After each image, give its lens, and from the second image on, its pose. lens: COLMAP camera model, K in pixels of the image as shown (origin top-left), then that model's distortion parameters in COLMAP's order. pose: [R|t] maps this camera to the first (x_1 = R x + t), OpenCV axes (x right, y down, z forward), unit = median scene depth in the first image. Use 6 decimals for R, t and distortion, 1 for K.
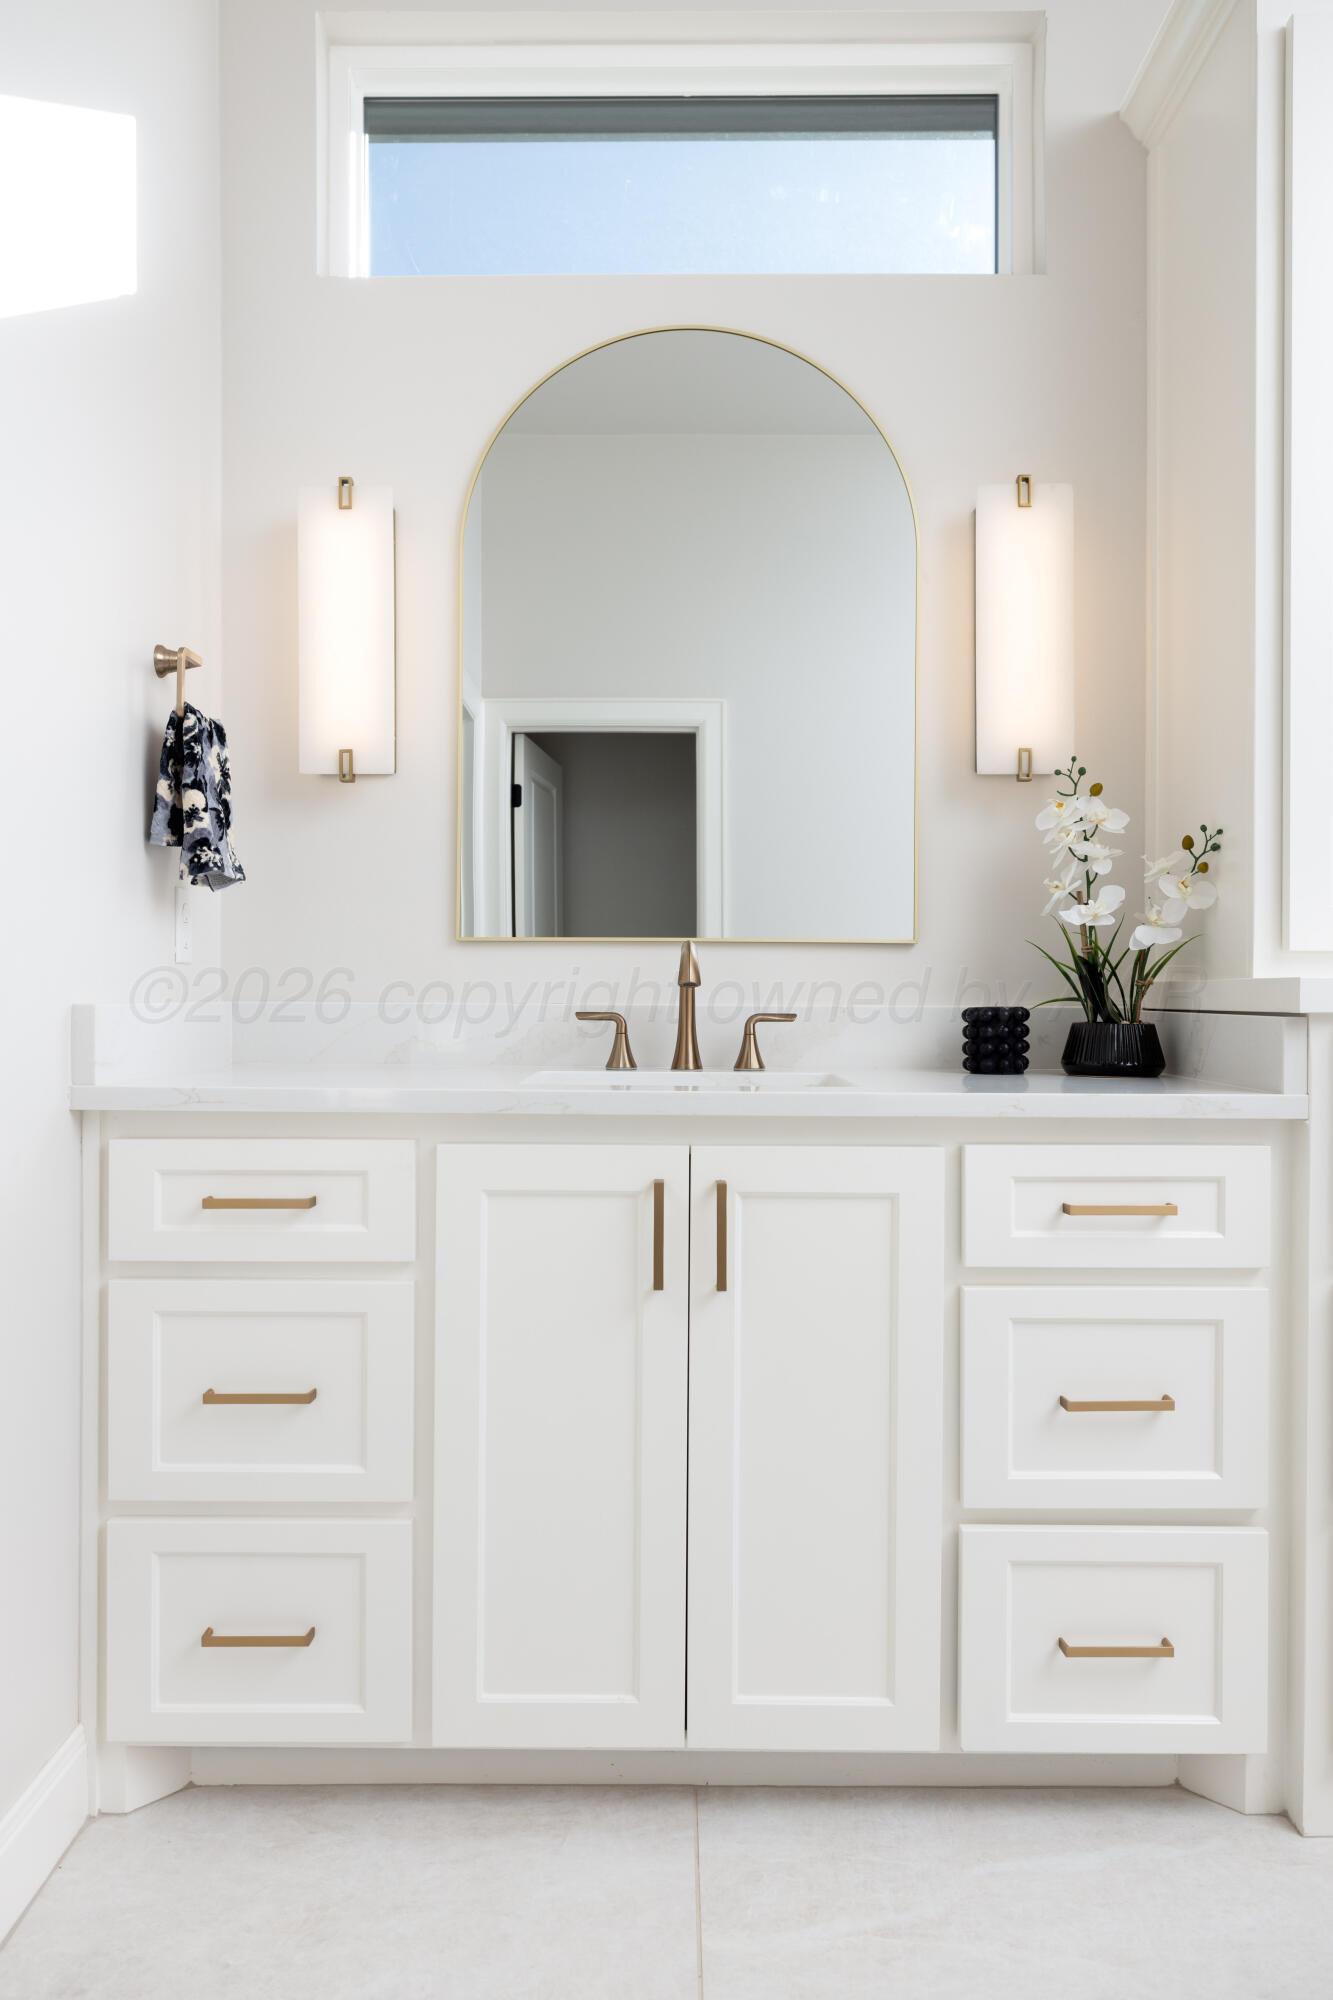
lens RADIAL K [[1465.1, 0, 669.8], [0, 1465.1, 1005.2], [0, 0, 1]] dist [-0.021794, 0.011696]
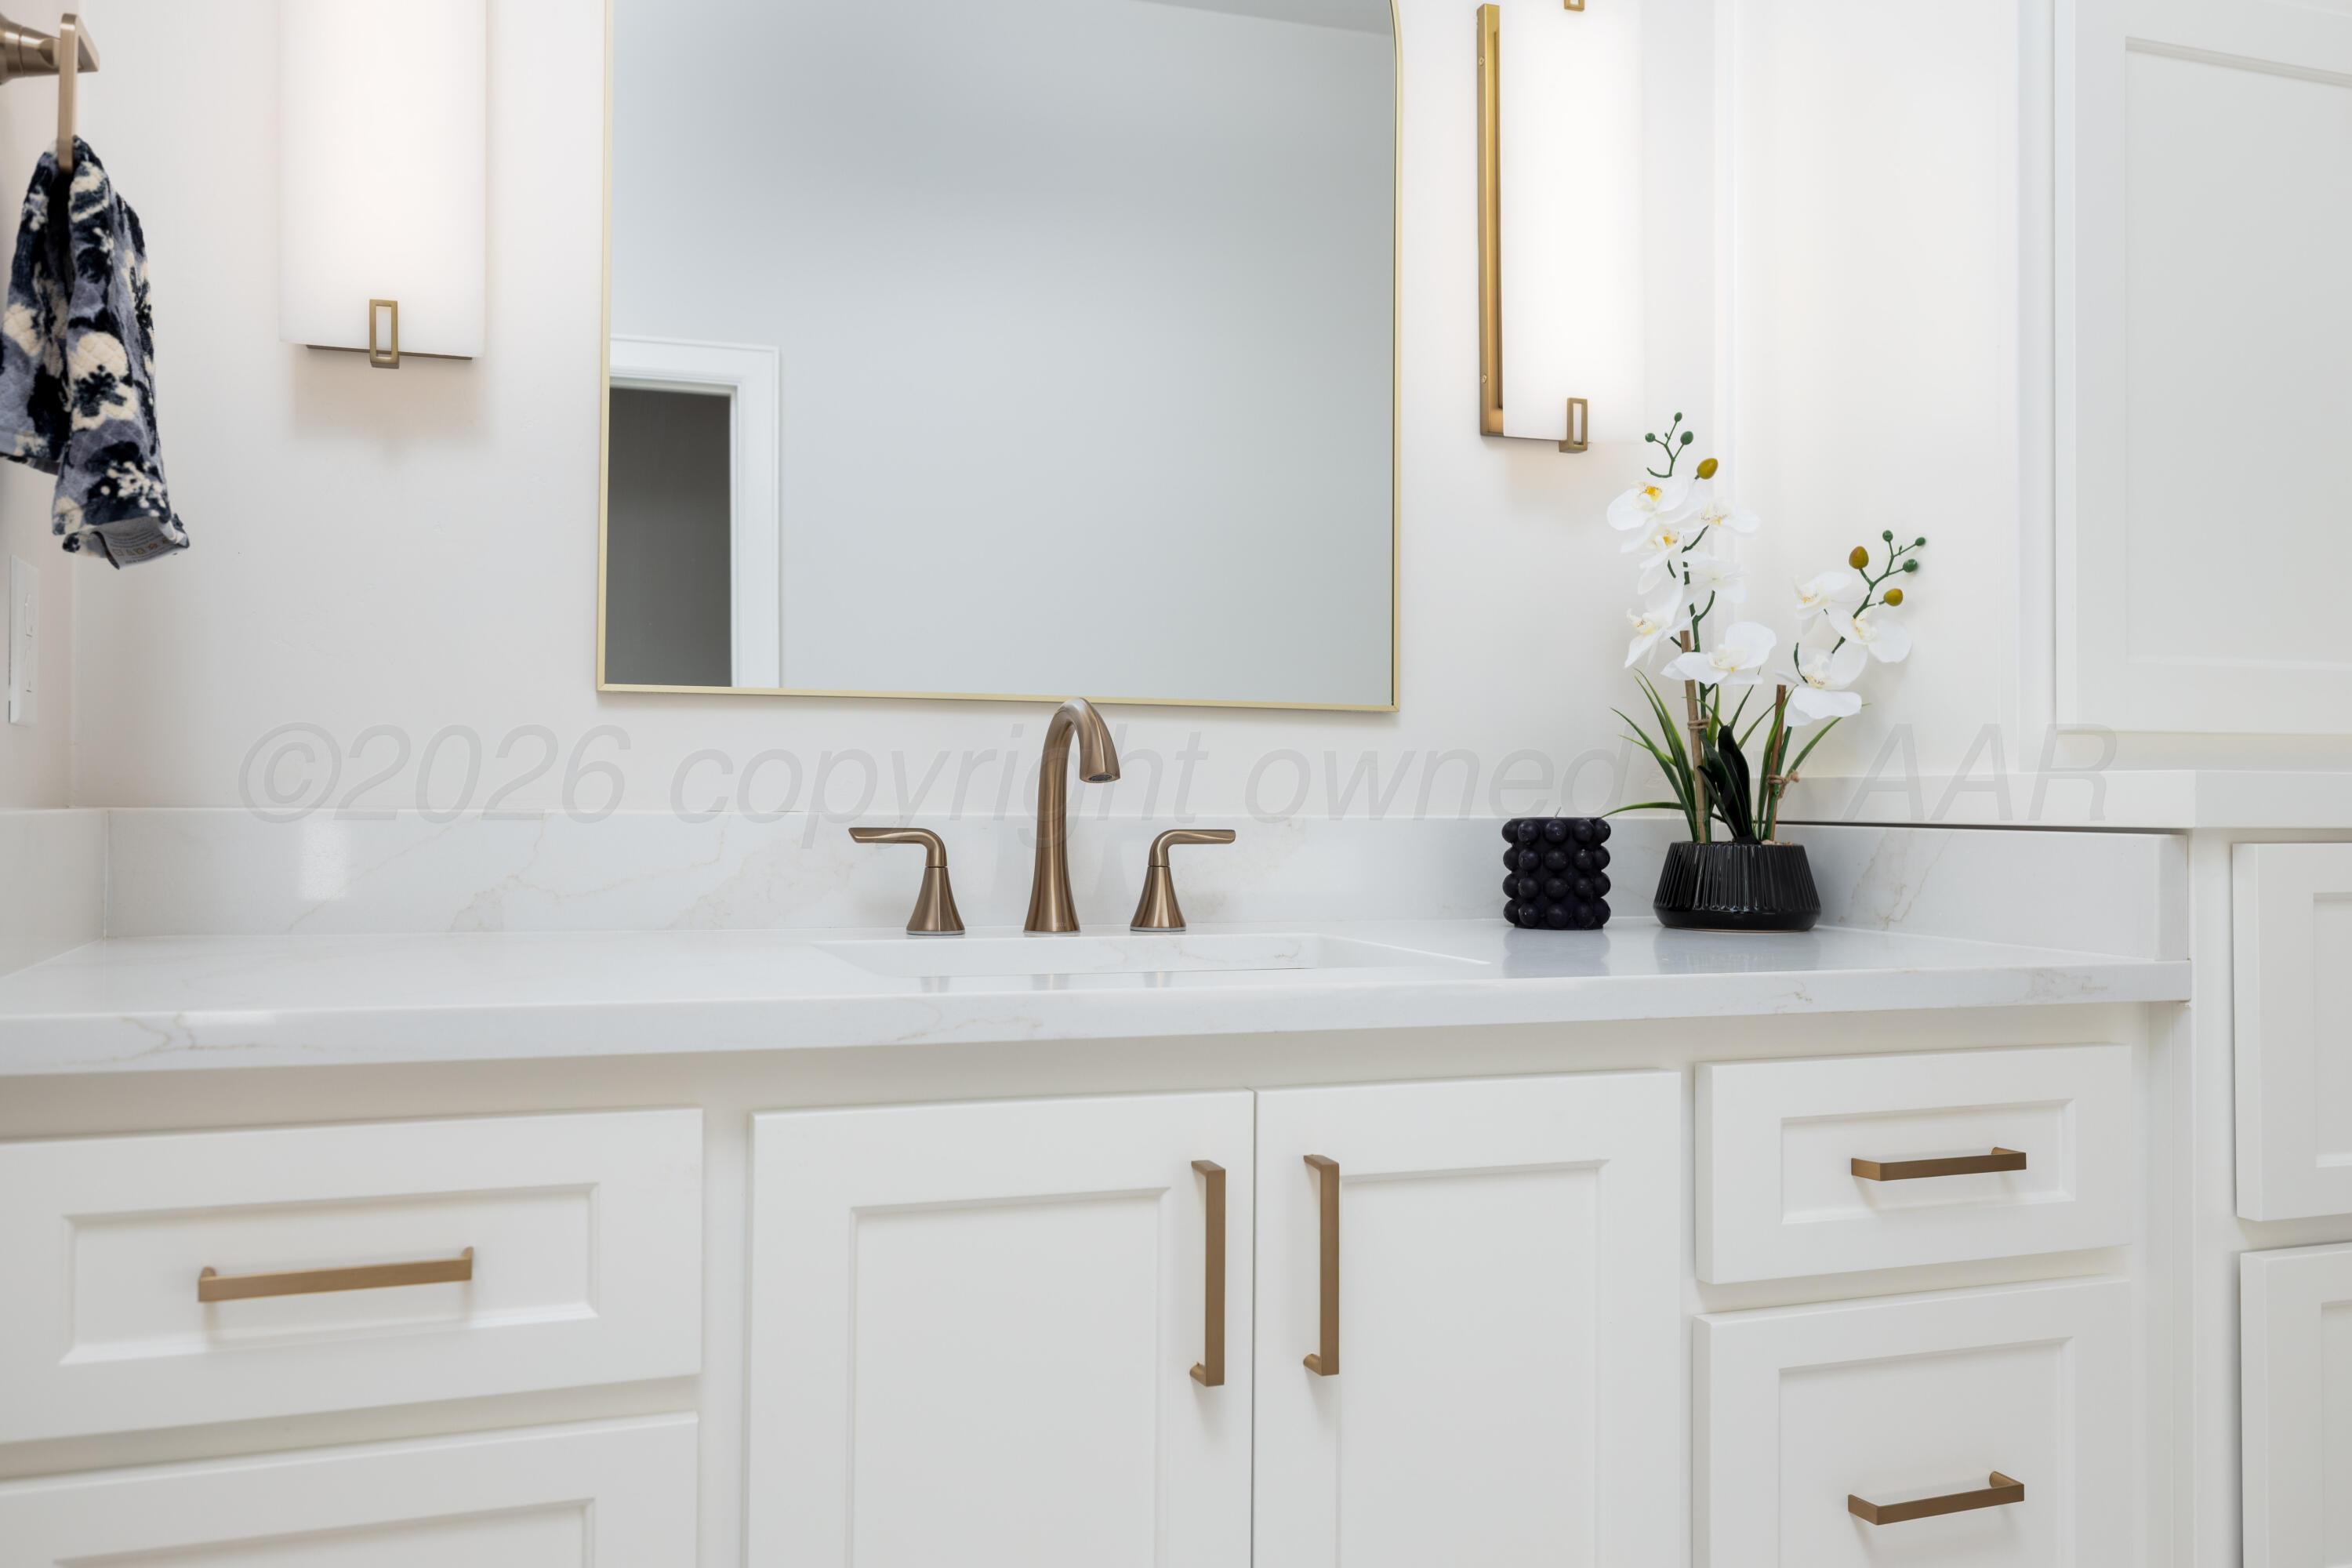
lens RADIAL K [[1910.3, 0, 1177.1], [0, 1910.3, 779.2], [0, 0, 1]] dist [-0.011555, 0.007286]
pose [[0.939087, 0.005624, 0.343634, -0.198526], [0.000313, 0.999852, -0.017220, -0.001403], [-0.343680, 0.016279, 0.938946, 0.316638]]
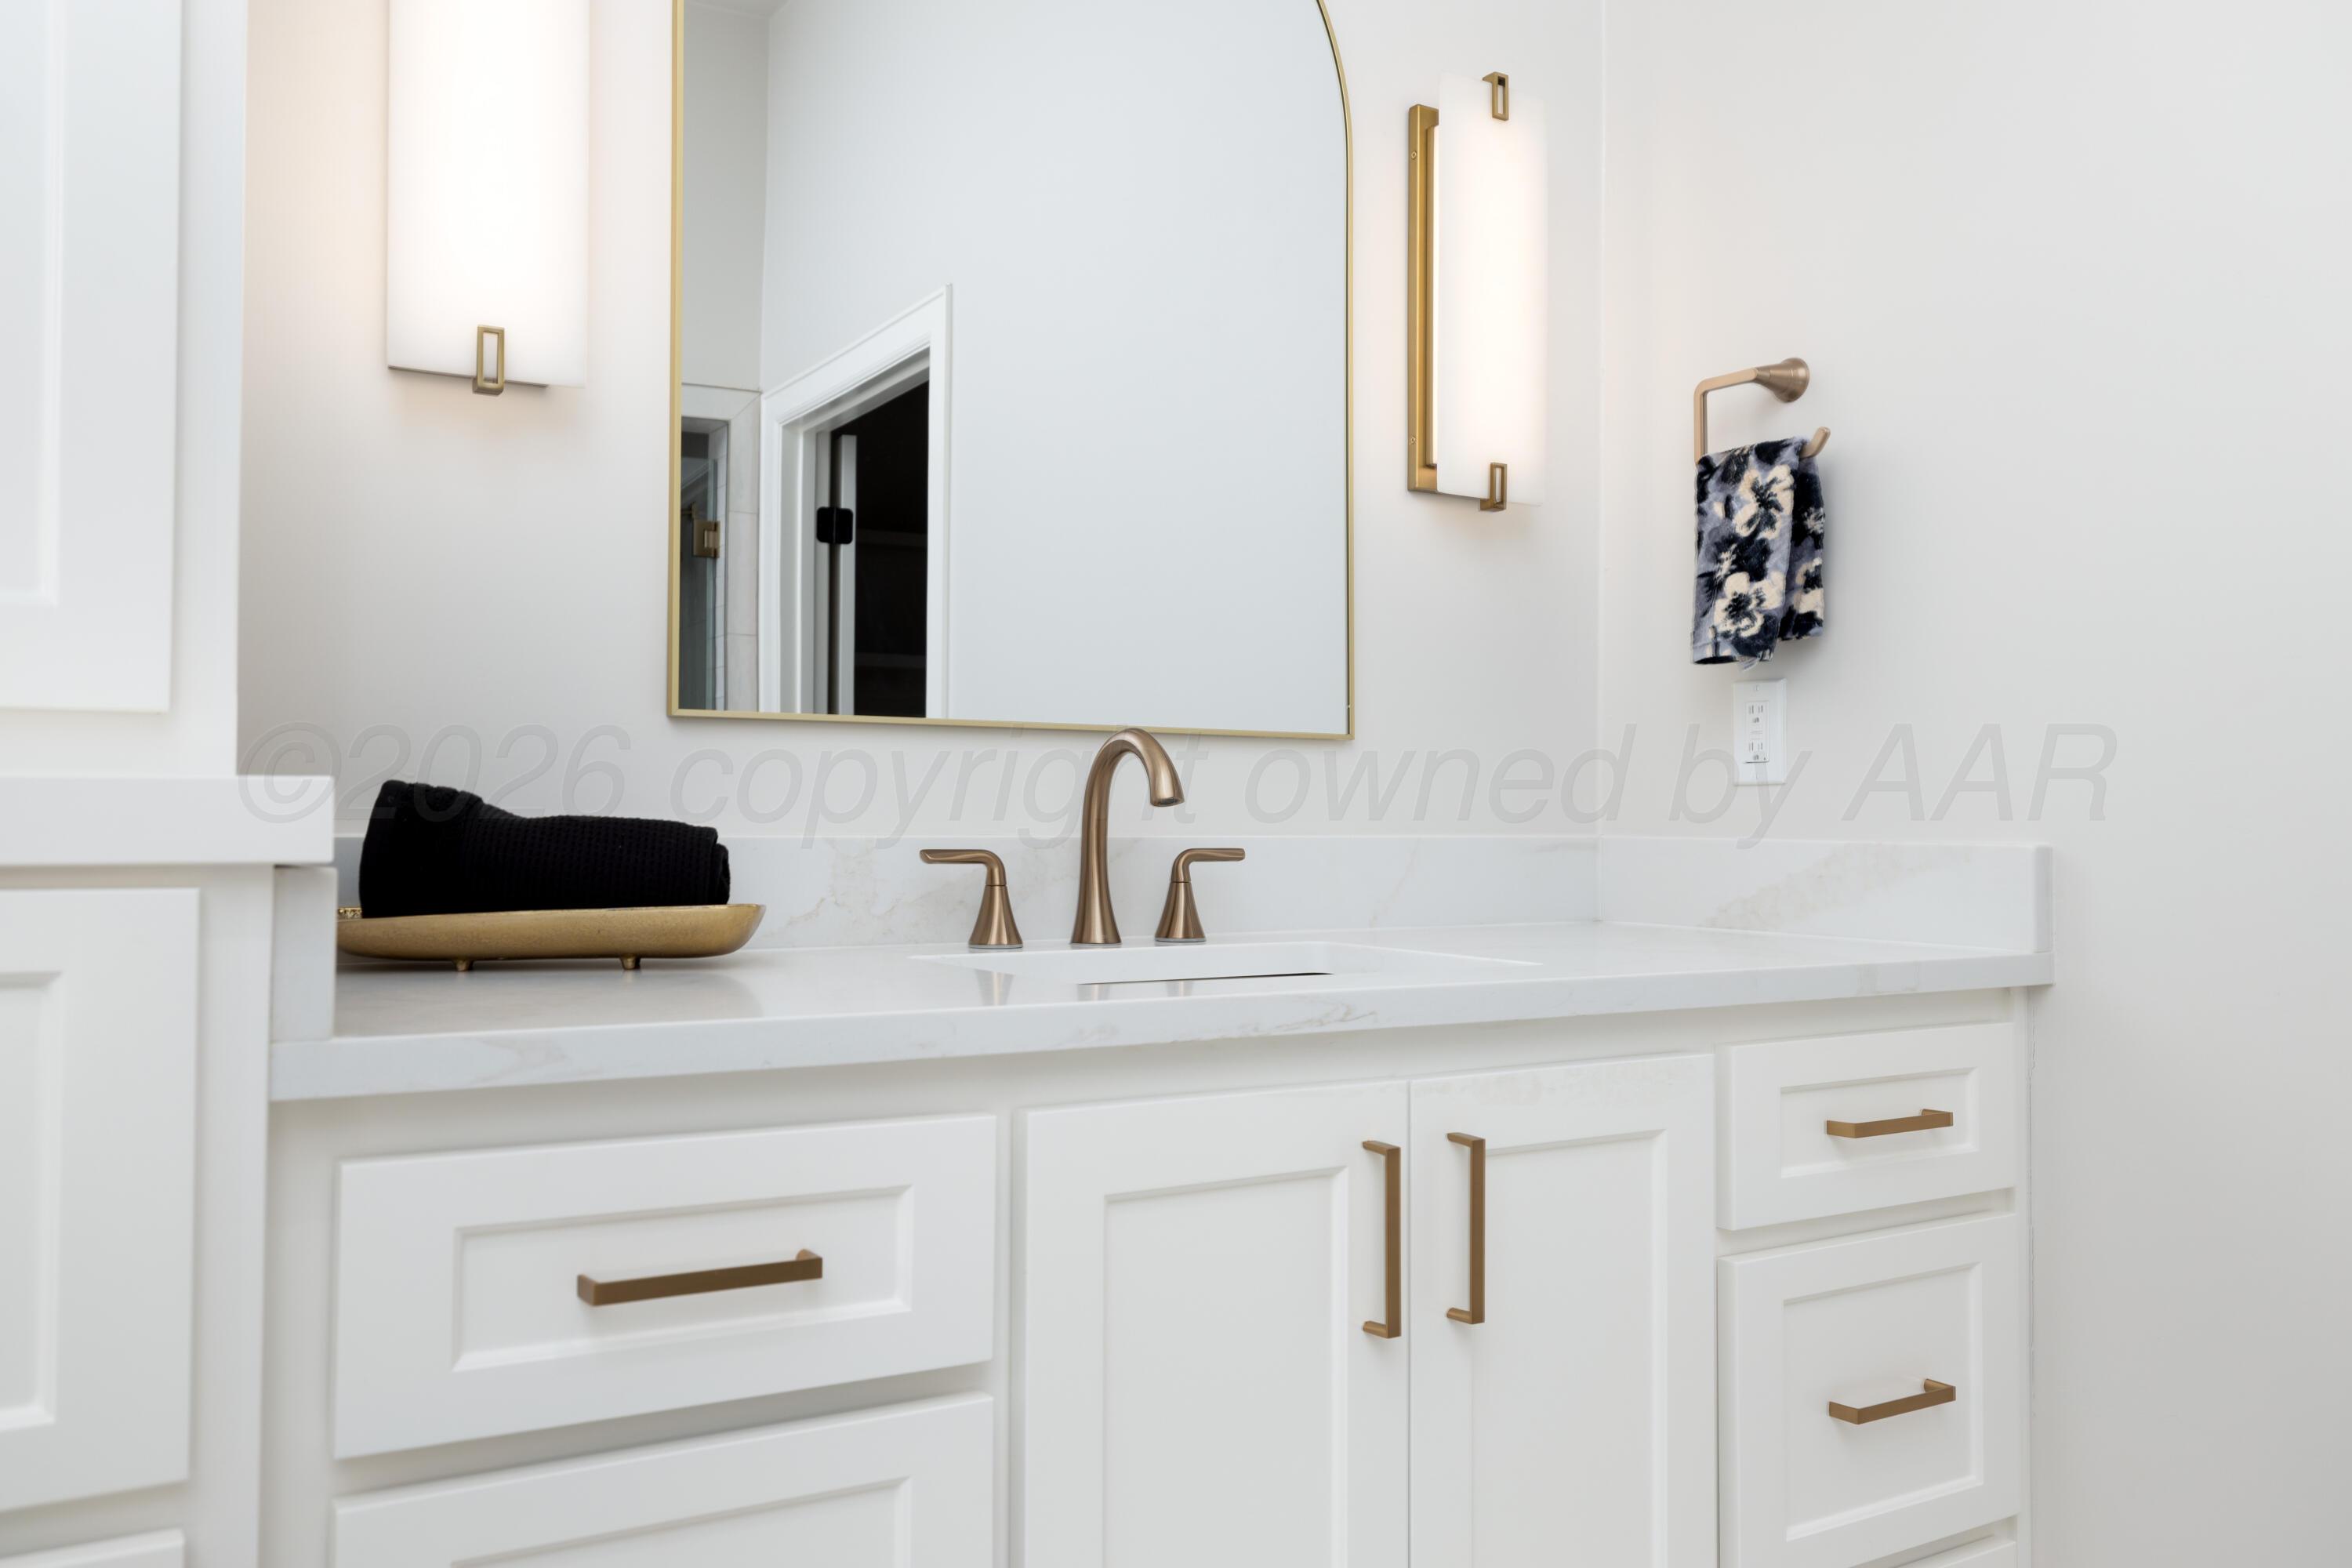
lens RADIAL K [[1910.3, 0, 1186.6], [0, 1910.3, 777.9], [0, 0, 1]] dist [-0.011555, 0.007286]
pose [[0.834076, 0.011384, 0.551532, -0.397823], [0.002404, 0.999703, -0.024270, -0.004675], [-0.551644, 0.021569, 0.833801, 0.342096]]
